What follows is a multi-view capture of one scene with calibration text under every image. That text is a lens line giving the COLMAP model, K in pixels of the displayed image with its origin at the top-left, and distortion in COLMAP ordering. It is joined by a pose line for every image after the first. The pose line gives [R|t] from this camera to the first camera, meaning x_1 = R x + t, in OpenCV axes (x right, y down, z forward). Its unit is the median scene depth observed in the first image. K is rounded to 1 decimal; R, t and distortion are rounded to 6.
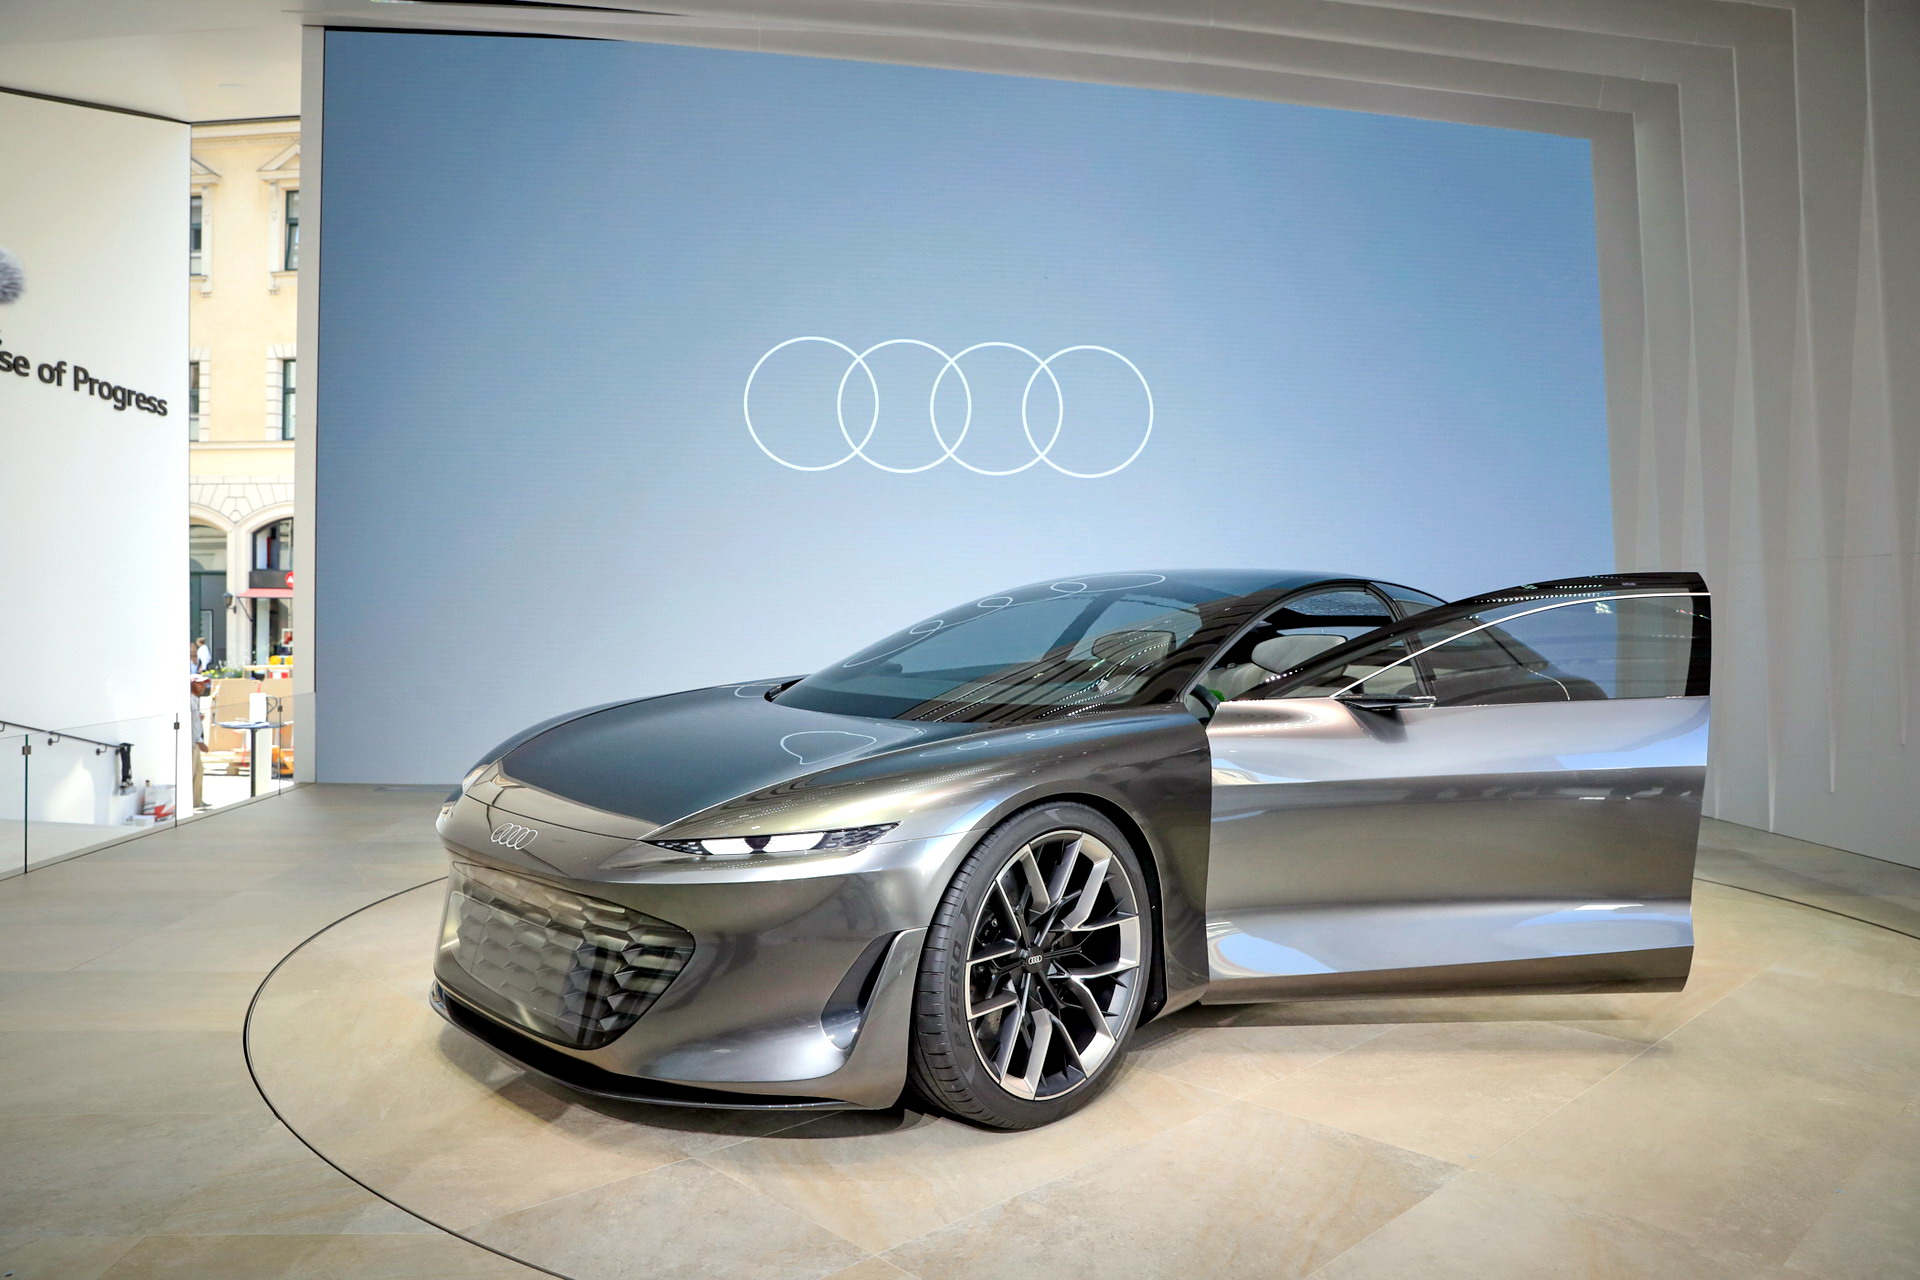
lens RADIAL K [[1369.0, 0, 955.6], [0, 1369.0, 630.2], [0, 0, 1]] dist [-0.103527, 0.103097]
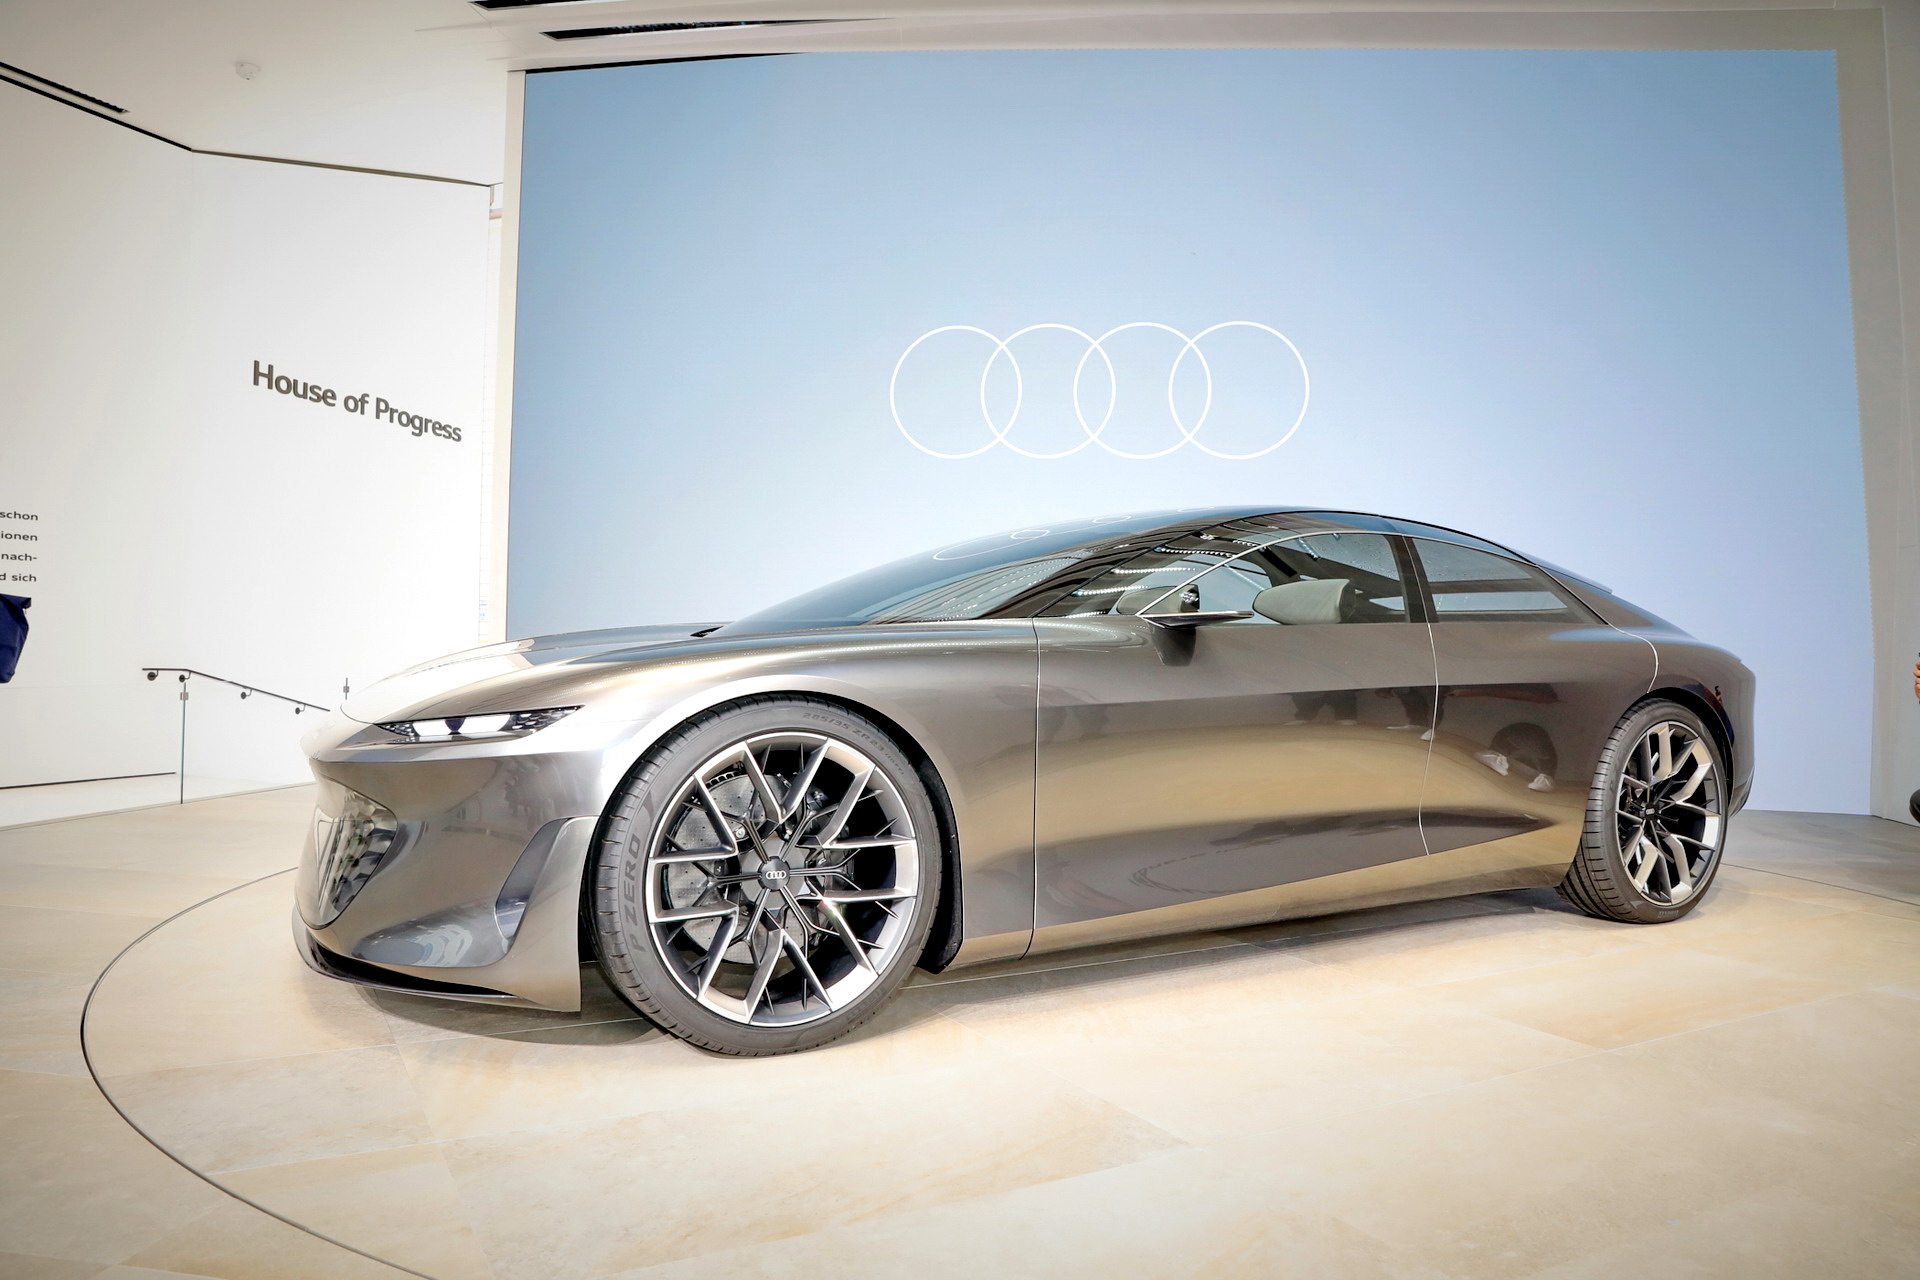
lens RADIAL K [[1331.5, 0, 952.3], [0, 1331.5, 635.9], [0, 0, 1]] dist [-0.103007, 0.089423]
pose [[0.965186, 0.005402, -0.261507, 0.391750], [-0.012111, 0.999637, -0.024049, 0.097529], [0.261282, 0.026379, 0.964902, 0.158654]]
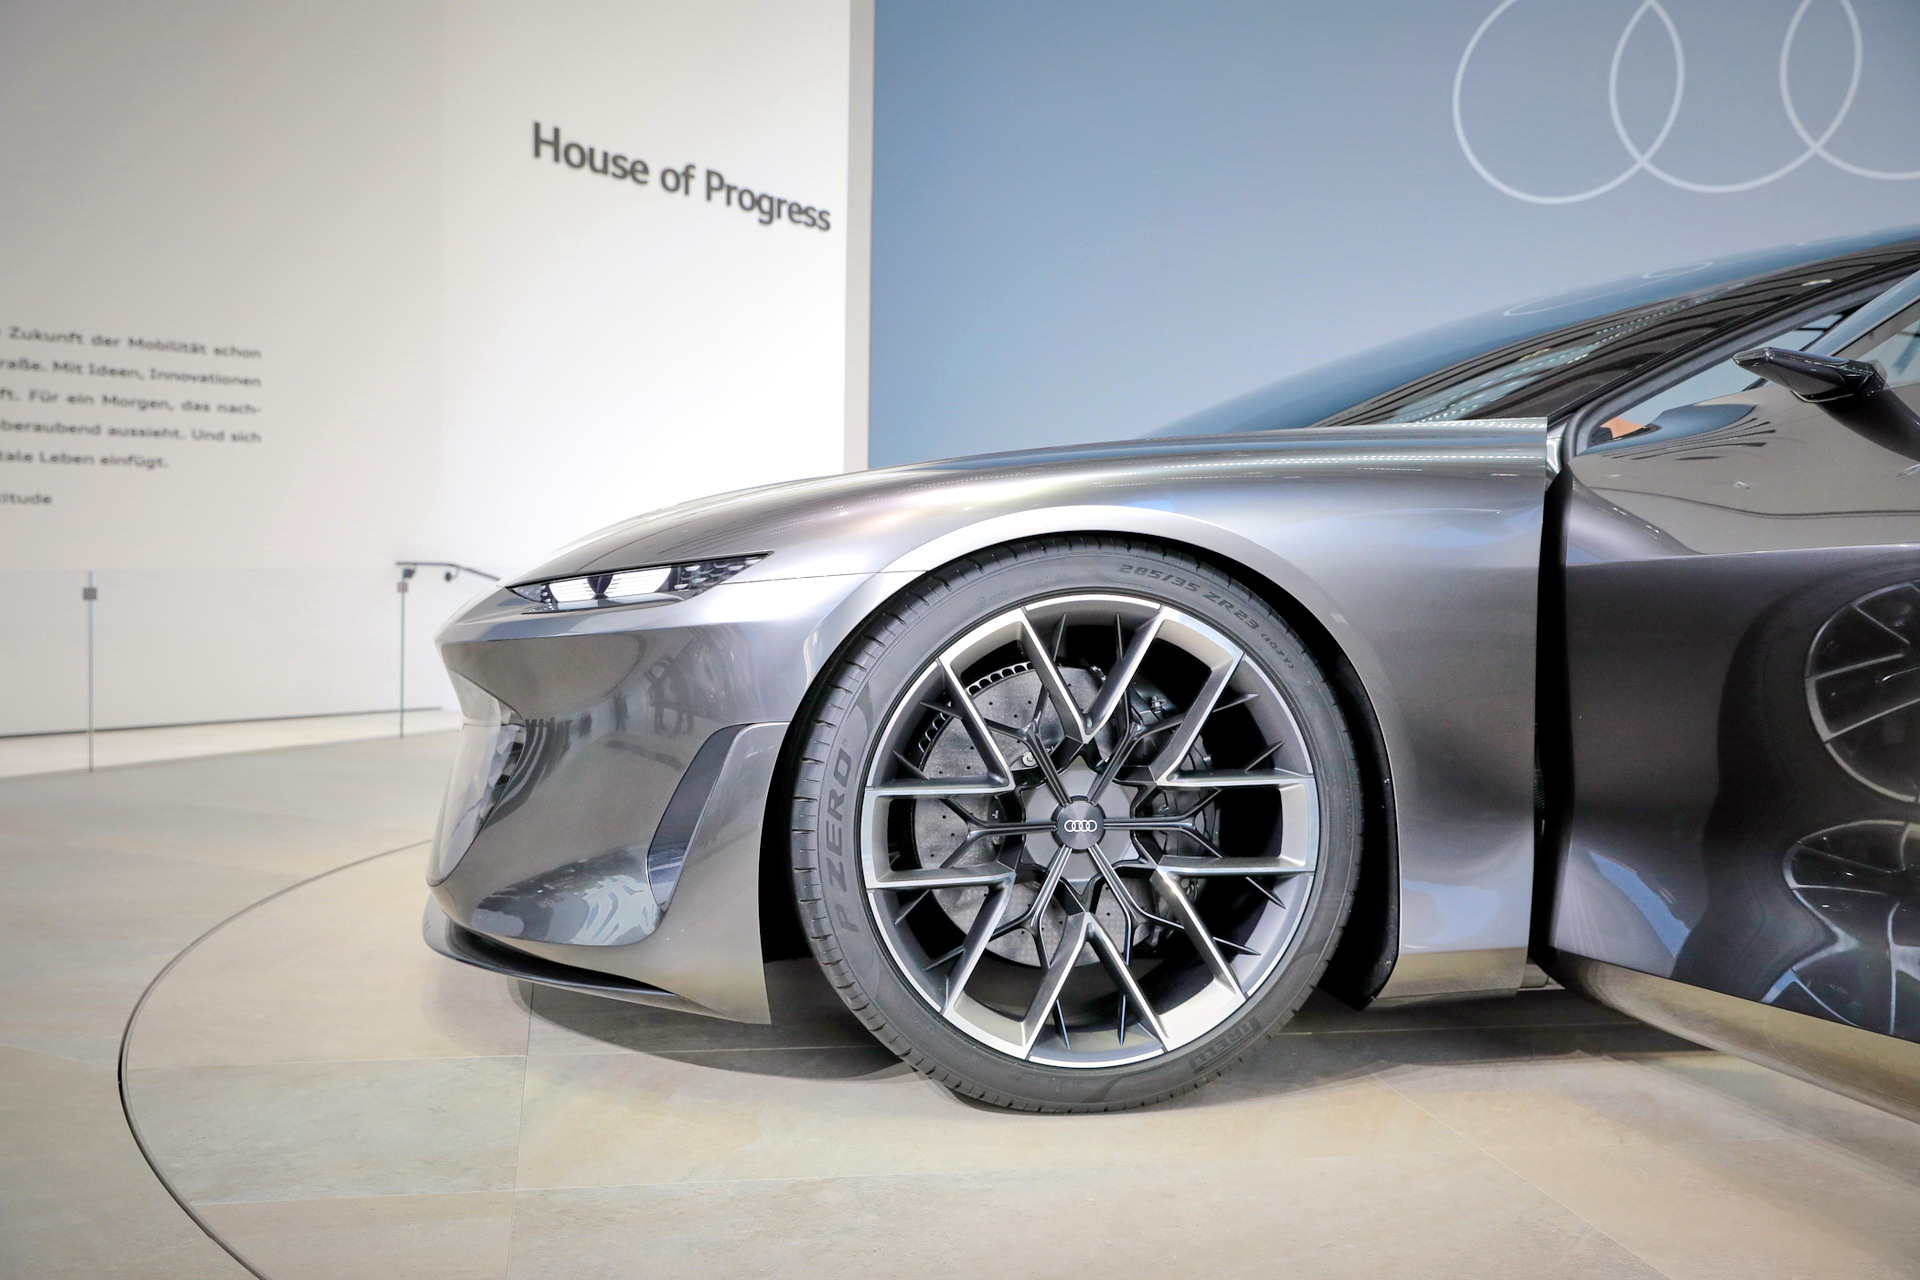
lens RADIAL K [[2038.7, 0, 960.2], [0, 2038.7, 641.2], [0, 0, 1]] dist [-0.016496, 0.139301]
pose [[0.832910, 0.028996, -0.552648, 0.470680], [-0.012768, 0.999367, 0.033192, 0.131803], [0.553260, -0.020590, 0.832754, 0.250170]]
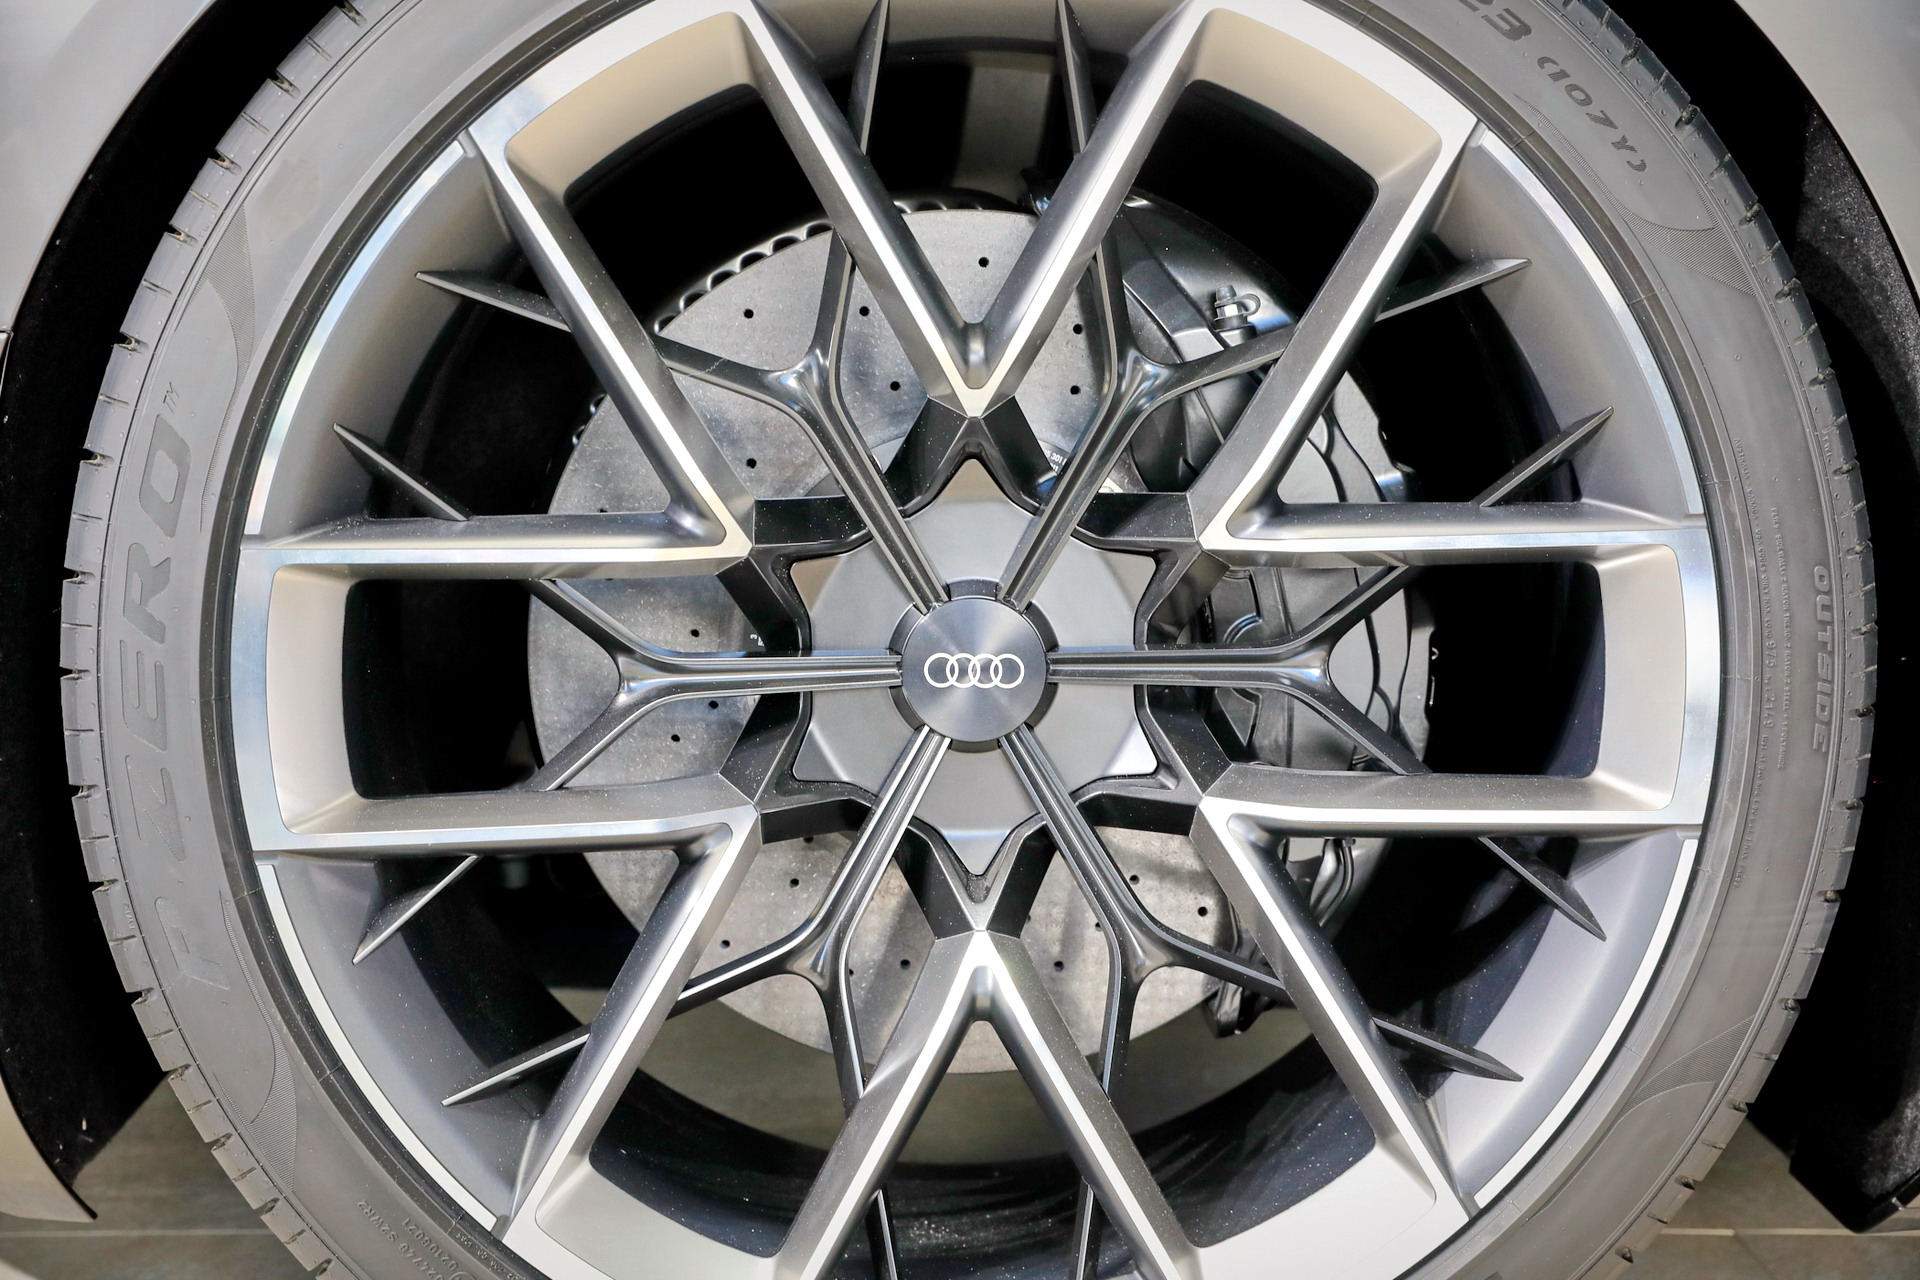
lens RADIAL K [[2521.3, 0, 955.7], [0, 2521.3, 640.4], [0, 0, 1]] dist [0.000118, 0.278206]
pose [[0.727803, 0.082635, -0.680789, 0.285217], [-0.007833, 0.993651, 0.112237, 0.191486], [0.685741, -0.076354, 0.723830, 0.717476]]
